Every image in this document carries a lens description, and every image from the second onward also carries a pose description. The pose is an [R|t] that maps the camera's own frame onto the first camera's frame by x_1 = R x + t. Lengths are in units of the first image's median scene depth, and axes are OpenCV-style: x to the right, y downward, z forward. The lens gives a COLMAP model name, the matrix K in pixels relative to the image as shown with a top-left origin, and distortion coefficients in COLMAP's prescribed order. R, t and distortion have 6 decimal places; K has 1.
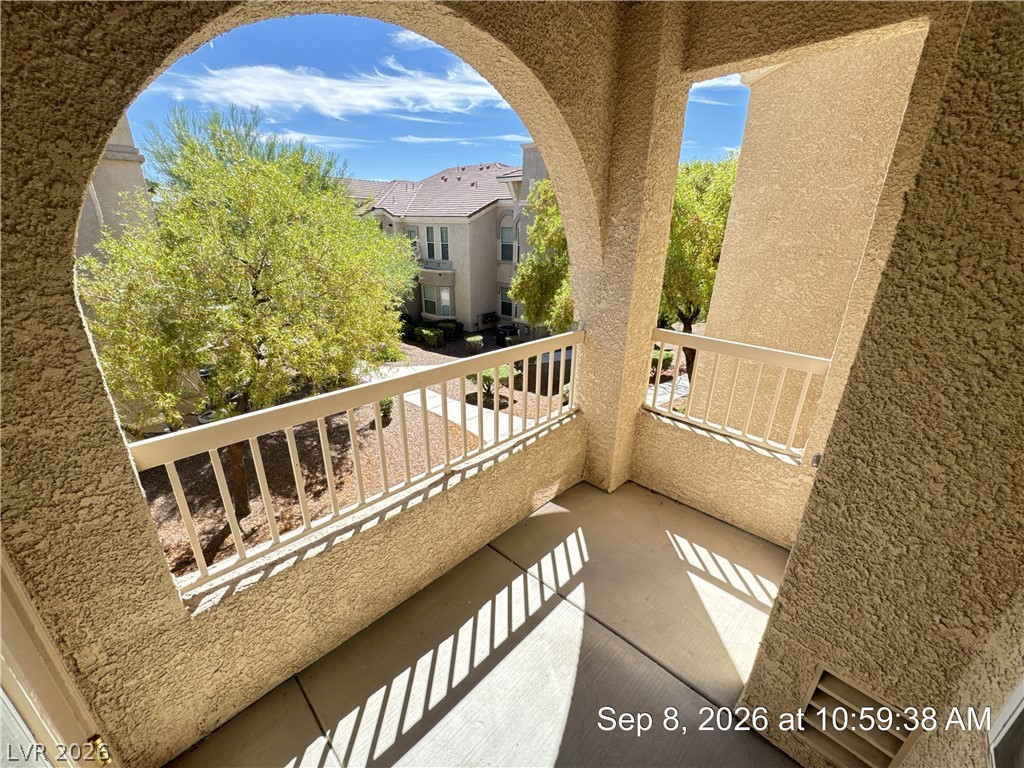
lens RADIAL K [[409.7, 0, 513.1], [0, 409.7, 383.9], [0, 0, 1]] dist [-0.002683, -0.000280]
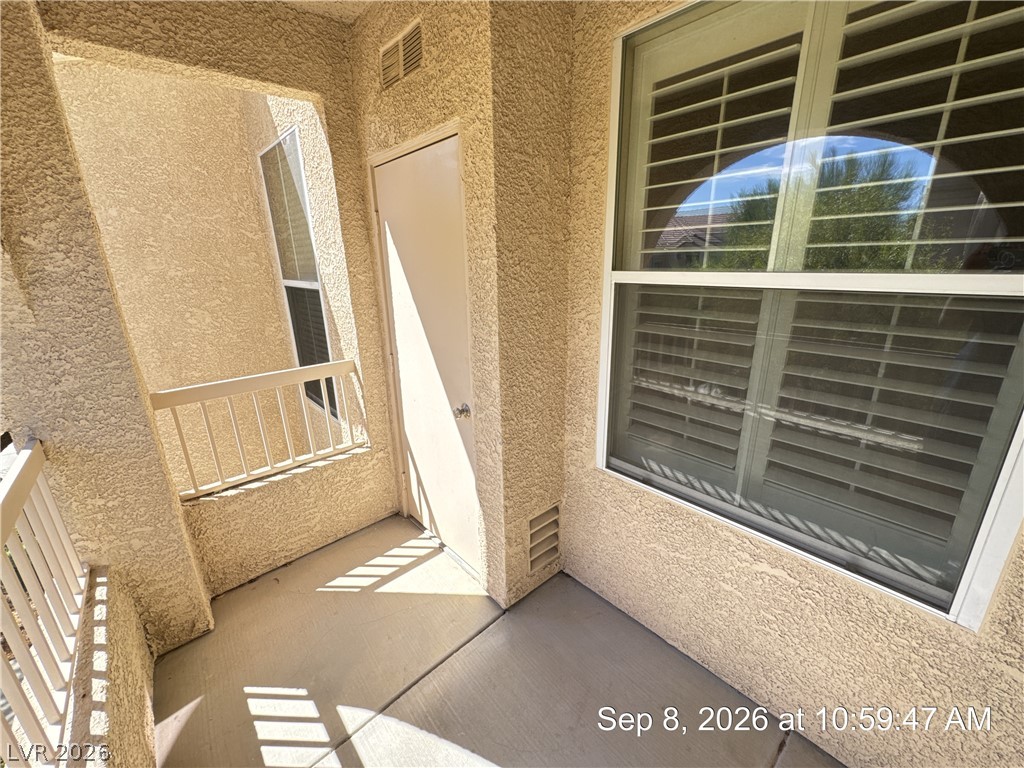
lens RADIAL K [[409.7, 0, 513.1], [0, 409.7, 383.9], [0, 0, 1]] dist [-0.002683, -0.000280]
pose [[0.062466, -0.306315, 0.949878, -0.327186], [0.373321, 0.889820, 0.262397, -0.118912], [-0.925597, 0.338219, 0.169938, 0.338282]]
